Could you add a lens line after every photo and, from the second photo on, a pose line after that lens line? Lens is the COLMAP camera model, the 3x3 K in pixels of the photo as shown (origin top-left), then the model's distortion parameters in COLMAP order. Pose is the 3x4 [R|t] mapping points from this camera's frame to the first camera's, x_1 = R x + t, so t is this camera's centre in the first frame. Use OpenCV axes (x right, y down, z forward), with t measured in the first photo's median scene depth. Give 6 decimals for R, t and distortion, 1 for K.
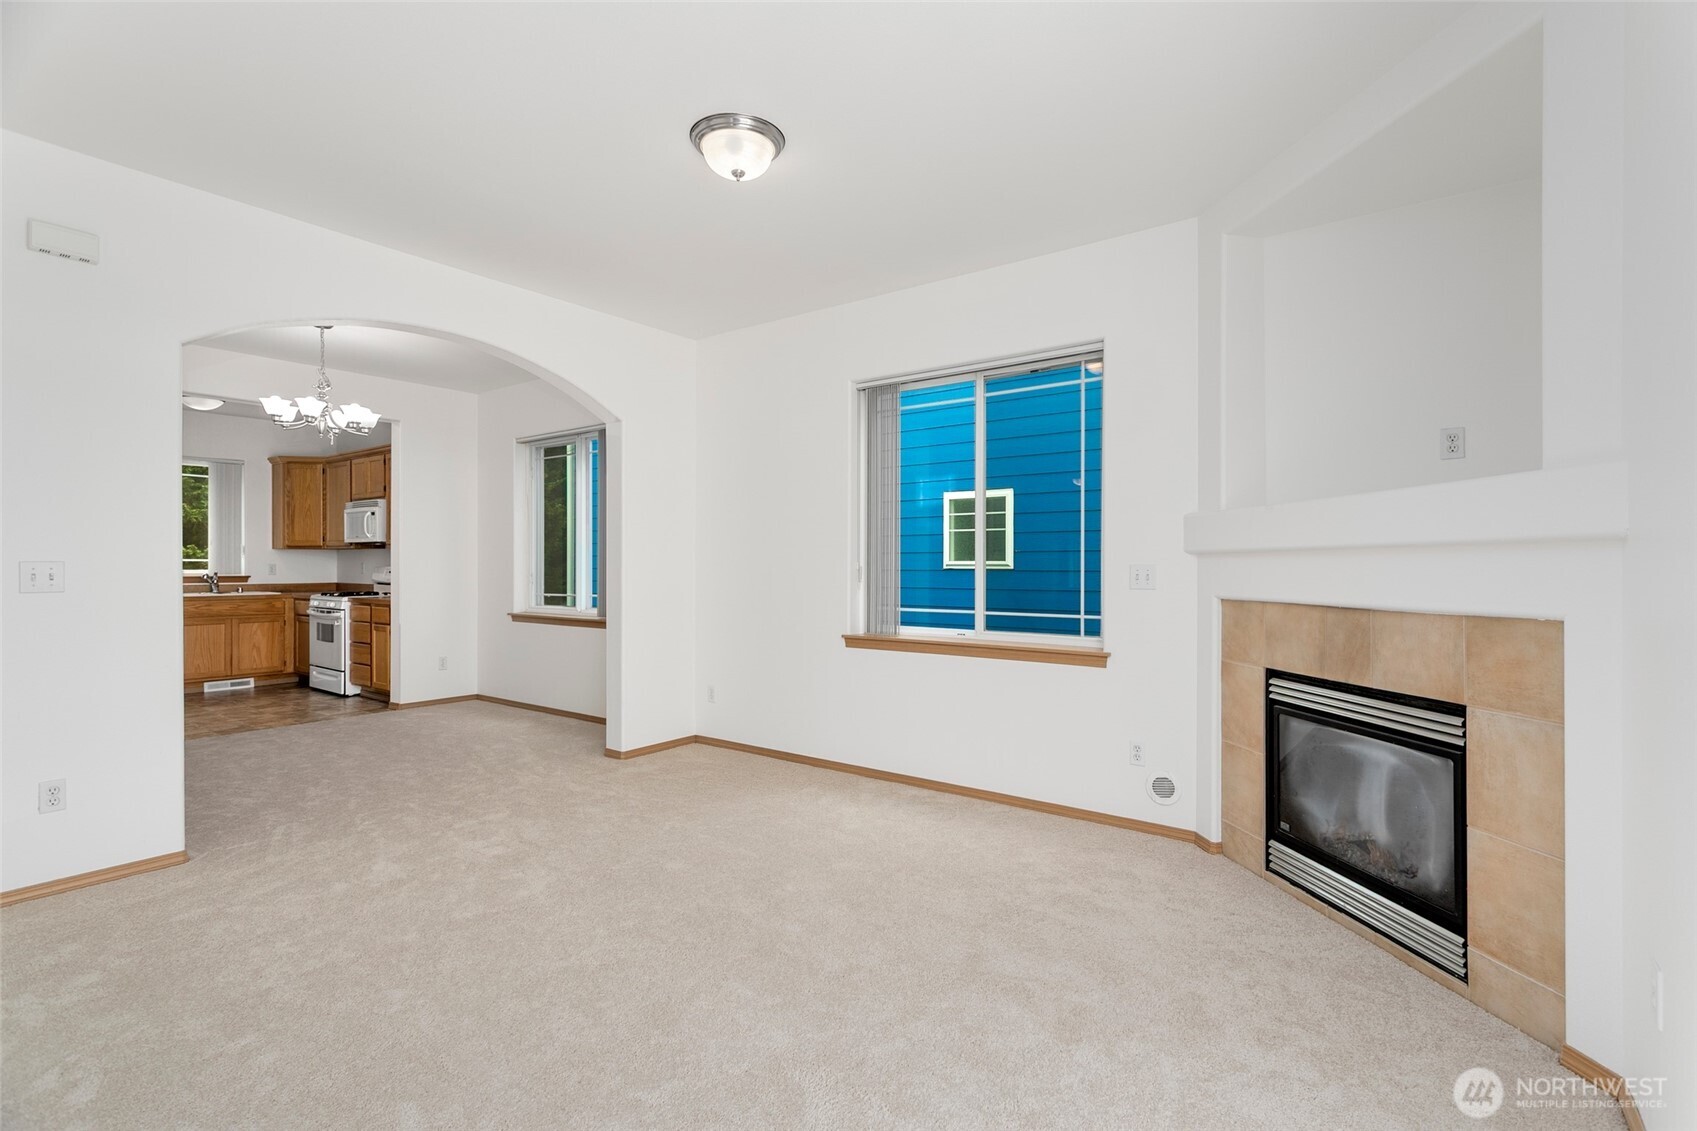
lens RADIAL K [[795.8, 0, 862.7], [0, 795.8, 560.5], [0, 0, 1]] dist [0.003876, 0.000359]
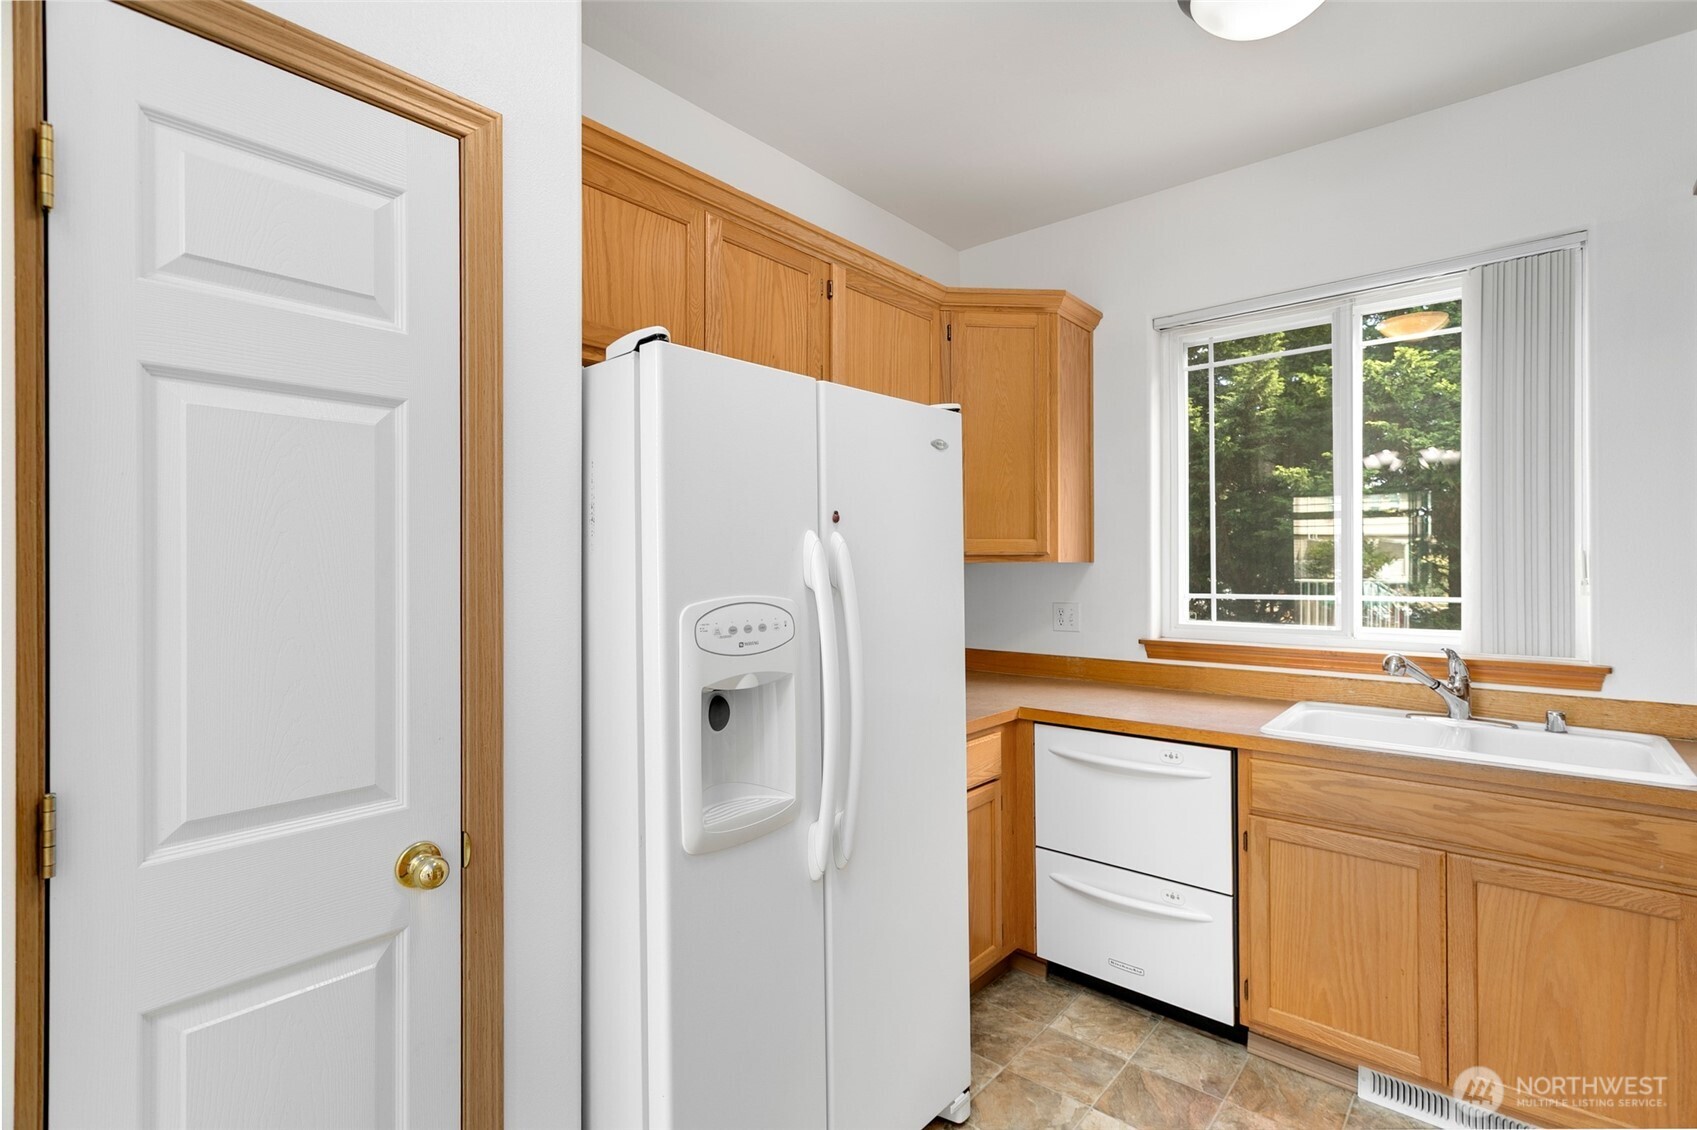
lens RADIAL K [[795.8, 0, 855.3], [0, 795.8, 561.3], [0, 0, 1]] dist [0.003876, 0.000359]
pose [[-0.072735, -0.004662, -0.997340, -0.506010], [0.007955, 0.999955, -0.005254, -0.016344], [0.997320, -0.008316, -0.072695, 0.796412]]
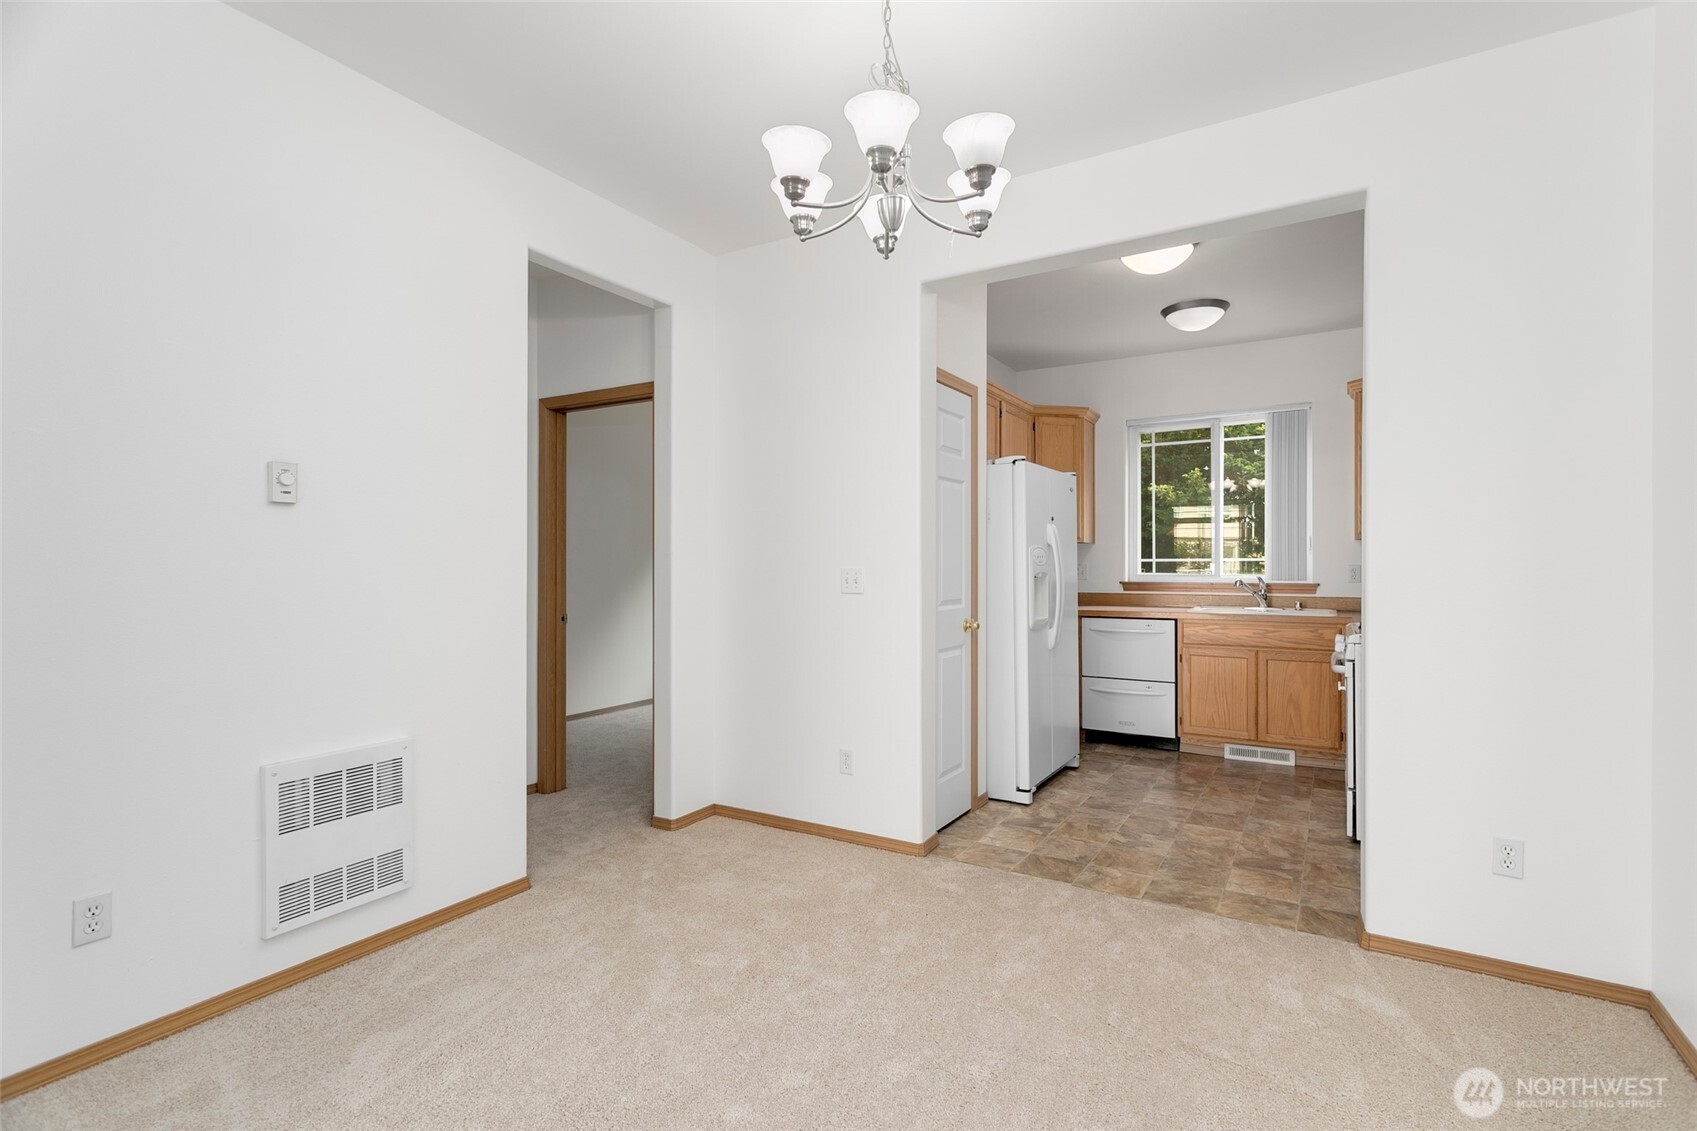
lens RADIAL K [[795.8, 0, 852.4], [0, 795.8, 564.8], [0, 0, 1]] dist [0.003876, 0.000359]
pose [[0.084496, -0.001973, -0.996422, -0.177498], [0.006458, 0.999978, -0.001432, 0.002723], [0.996403, -0.006314, 0.084507, 0.595733]]
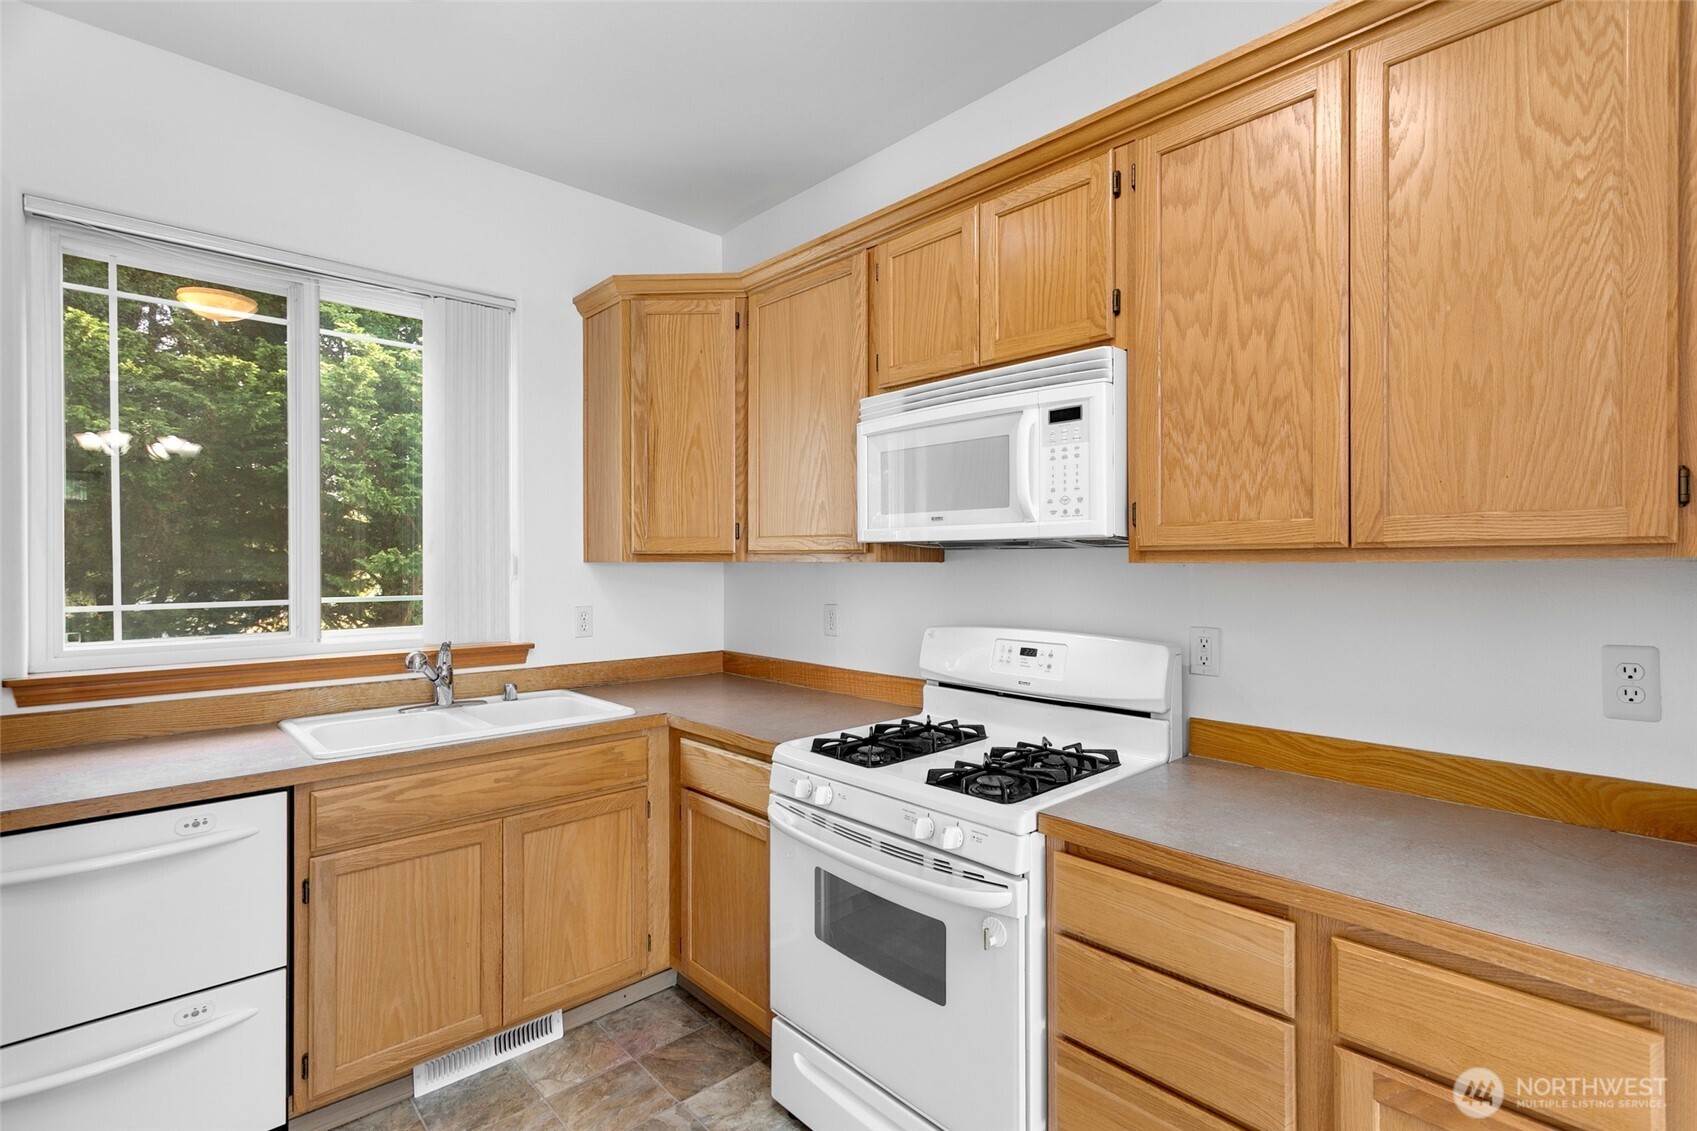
lens RADIAL K [[795.8, 0, 854.5], [0, 795.8, 564.3], [0, 0, 1]] dist [0.003876, 0.000359]
pose [[0.982577, -0.000772, -0.185855, -0.587710], [0.002279, 0.999966, 0.007892, -0.017184], [0.185843, -0.008178, 0.982546, 0.714193]]
